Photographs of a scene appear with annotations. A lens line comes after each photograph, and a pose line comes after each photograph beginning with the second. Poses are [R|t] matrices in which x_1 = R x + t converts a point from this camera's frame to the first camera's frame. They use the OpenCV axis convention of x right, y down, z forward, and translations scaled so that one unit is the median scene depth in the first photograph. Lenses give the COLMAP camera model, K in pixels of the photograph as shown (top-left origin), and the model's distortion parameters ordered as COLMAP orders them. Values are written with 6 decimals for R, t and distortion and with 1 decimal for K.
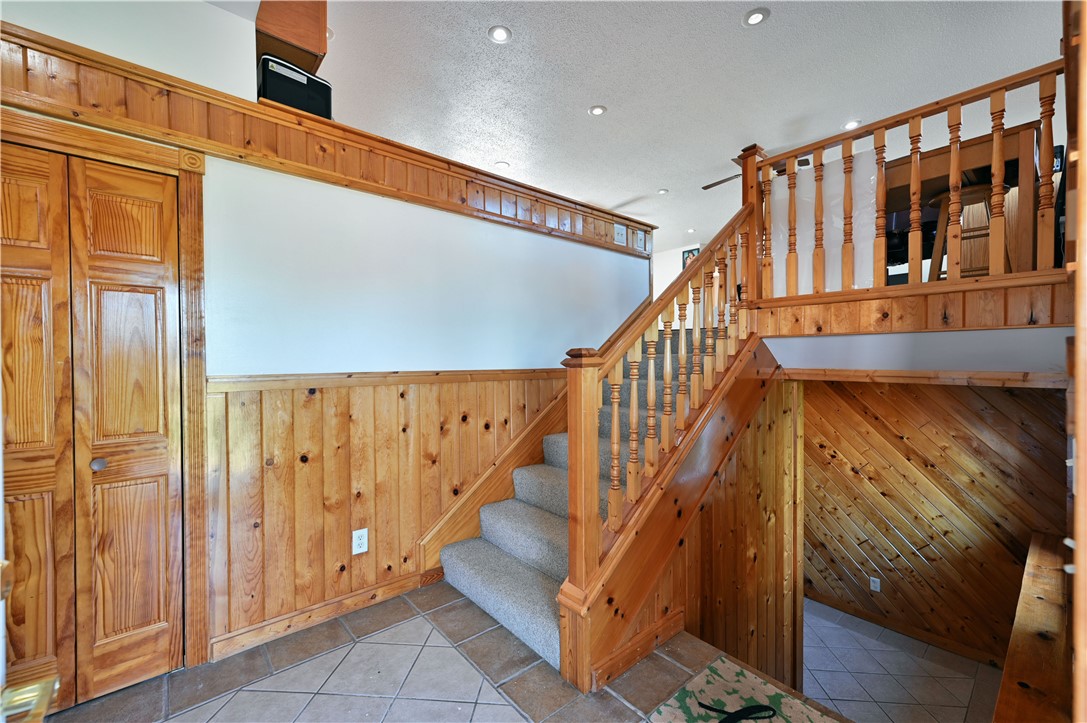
lens RADIAL K [[443.9, 0, 542.5], [0, 443.9, 364.6], [0, 0, 1]] dist [-0.000678, -0.000130]
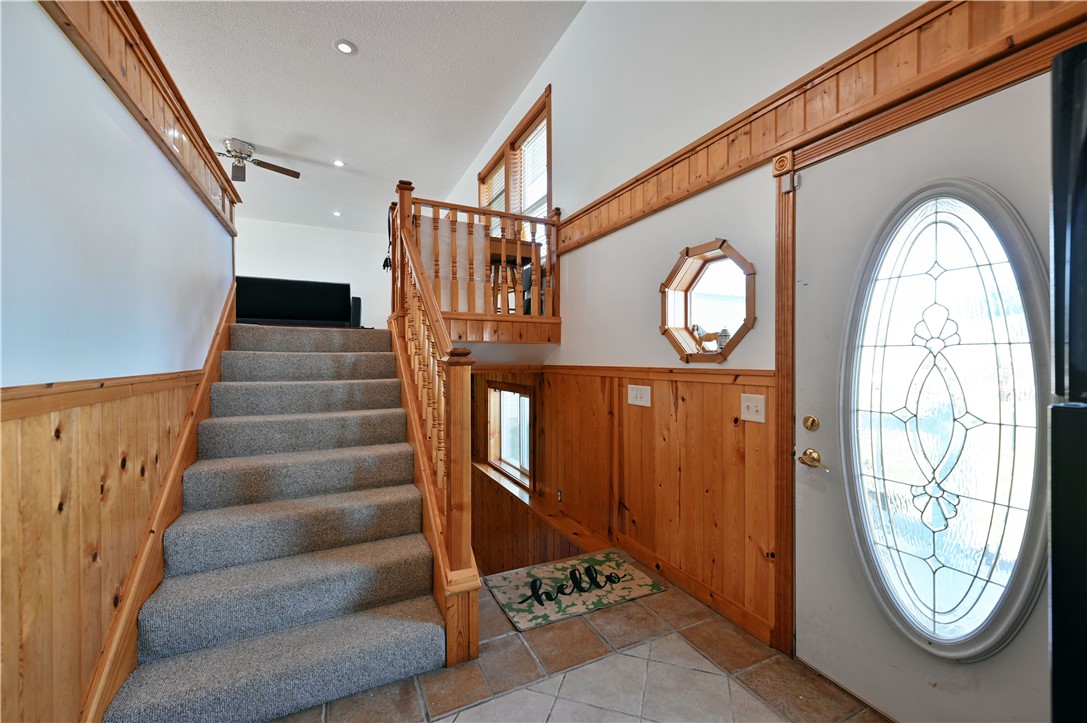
lens RADIAL K [[432.2, 0, 543.5], [0, 432.2, 361.5], [0, 0, 1]] dist [0.000948, 0.000045]
pose [[0.236546, -0.004112, 0.971612, -0.723165], [0.011459, 0.999933, 0.001442, -0.001462], [-0.971553, 0.010793, 0.236577, 0.448975]]
